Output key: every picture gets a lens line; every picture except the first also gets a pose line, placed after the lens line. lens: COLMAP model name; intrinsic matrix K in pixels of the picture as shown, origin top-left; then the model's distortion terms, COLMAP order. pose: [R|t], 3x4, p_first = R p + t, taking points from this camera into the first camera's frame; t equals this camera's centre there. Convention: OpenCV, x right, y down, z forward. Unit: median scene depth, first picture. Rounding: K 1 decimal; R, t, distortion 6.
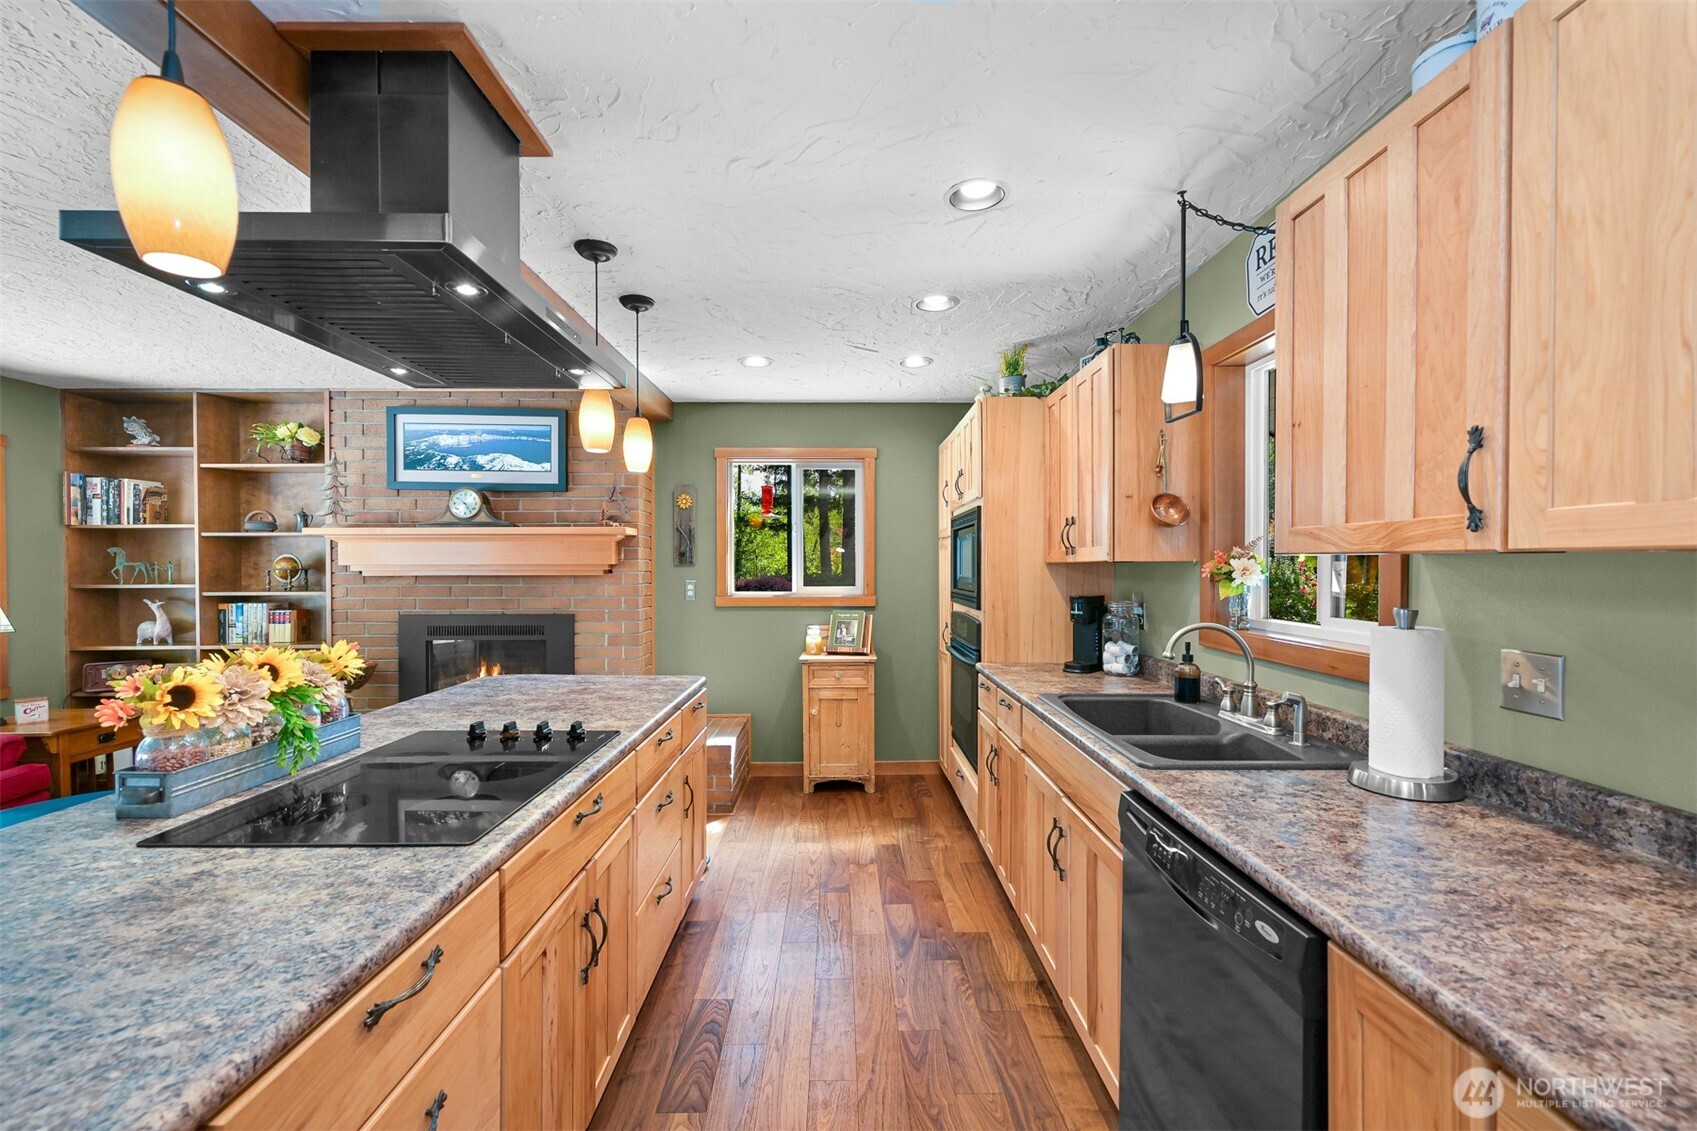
lens RADIAL K [[705.4, 0, 853.7], [0, 705.4, 570.4], [0, 0, 1]] dist [0.022034, 0.000087]
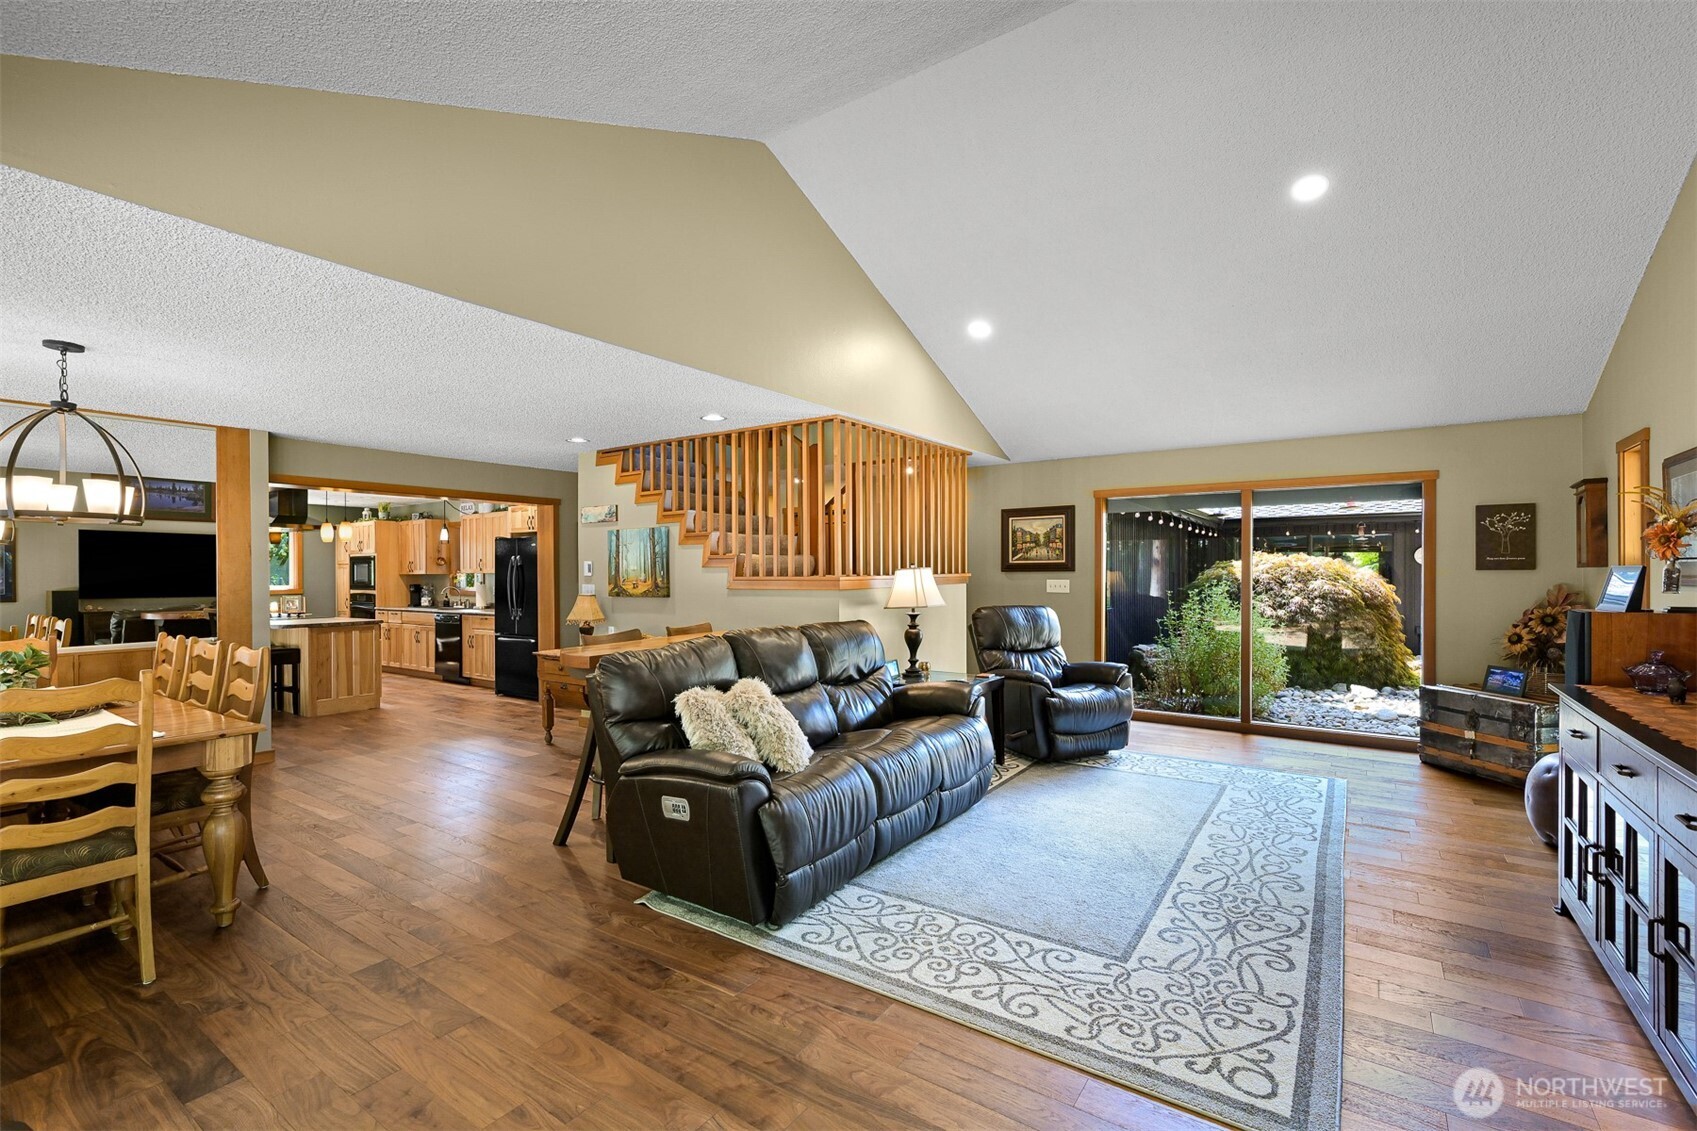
lens RADIAL K [[734.8, 0, 856.6], [0, 734.8, 569.7], [0, 0, 1]] dist [-0.000052, -0.000202]
pose [[0.576402, 0.003001, 0.817161, -1.369186], [0.009142, 0.999907, -0.010121, 0.021493], [-0.817115, 0.013304, 0.576321, -2.842398]]
